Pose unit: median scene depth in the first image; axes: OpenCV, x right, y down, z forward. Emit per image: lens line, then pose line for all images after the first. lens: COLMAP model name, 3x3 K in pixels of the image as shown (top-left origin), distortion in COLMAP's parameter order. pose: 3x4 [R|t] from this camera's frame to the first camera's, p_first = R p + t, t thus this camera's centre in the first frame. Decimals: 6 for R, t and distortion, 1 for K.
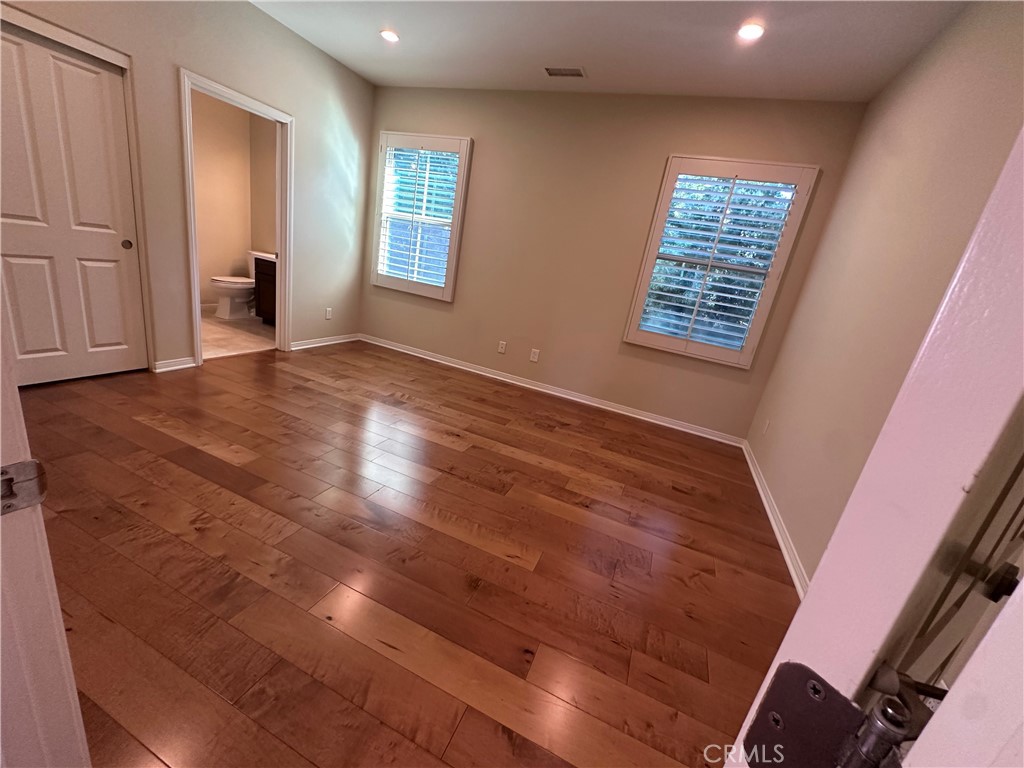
lens RADIAL K [[407.4, 0, 516.1], [0, 407.4, 380.2], [0, 0, 1]] dist [-0.003821, -0.000401]
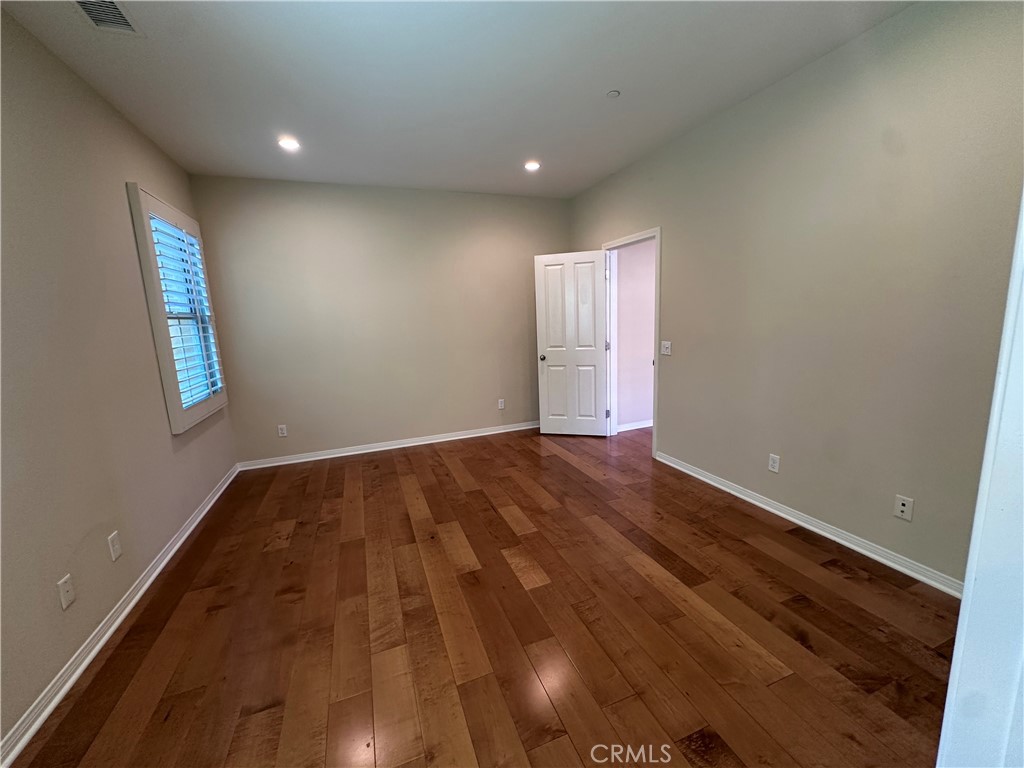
lens RADIAL K [[407.4, 0, 513.1], [0, 407.4, 384.2], [0, 0, 1]] dist [-0.003821, -0.000401]
pose [[-0.679046, -0.259719, 0.686617, -0.754376], [0.131996, 0.876882, 0.462229, -0.528829], [-0.722131, 0.404506, -0.561161, 1.167604]]
